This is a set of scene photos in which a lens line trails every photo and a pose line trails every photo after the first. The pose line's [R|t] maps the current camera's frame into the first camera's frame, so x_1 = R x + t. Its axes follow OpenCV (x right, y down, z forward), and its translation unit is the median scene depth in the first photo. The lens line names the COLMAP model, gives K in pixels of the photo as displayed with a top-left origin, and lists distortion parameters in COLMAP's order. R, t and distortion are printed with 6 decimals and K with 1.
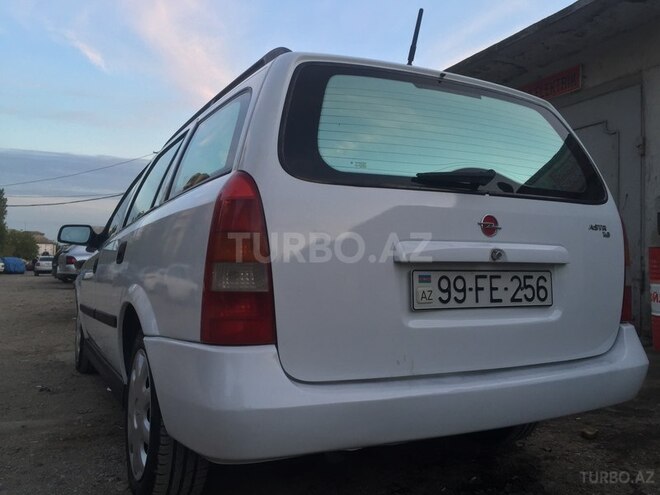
lens RADIAL K [[563.5, 0, 328.7], [0, 563.5, 250.8], [0, 0, 1]] dist [0.090368, -0.116101]
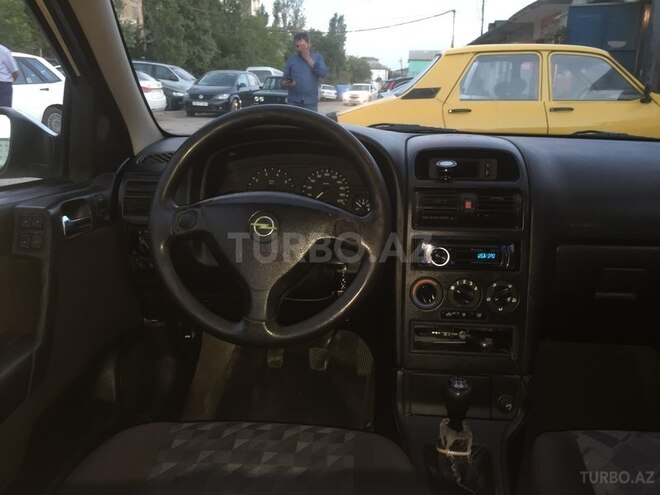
lens RADIAL K [[563.5, 0, 328.7], [0, 563.5, 250.8], [0, 0, 1]] dist [0.090368, -0.116101]
pose [[0.853256, 0.153014, -0.498538, -0.211549], [0.000484, 0.955752, 0.294173, -0.127519], [0.521491, -0.251246, 0.815428, 1.817272]]
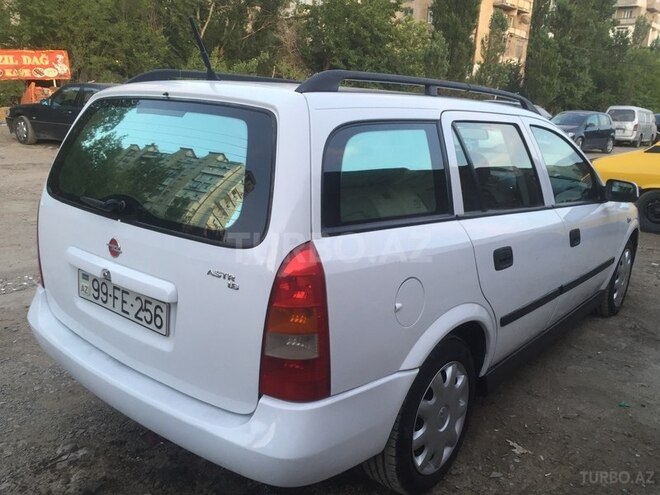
lens RADIAL K [[563.5, 0, 328.7], [0, 563.5, 250.8], [0, 0, 1]] dist [0.090368, -0.116101]
pose [[0.391850, 0.241080, -0.887882, 1.470376], [-0.021030, 0.967153, 0.253323, -0.338500], [0.919789, -0.080592, 0.384049, 0.952320]]
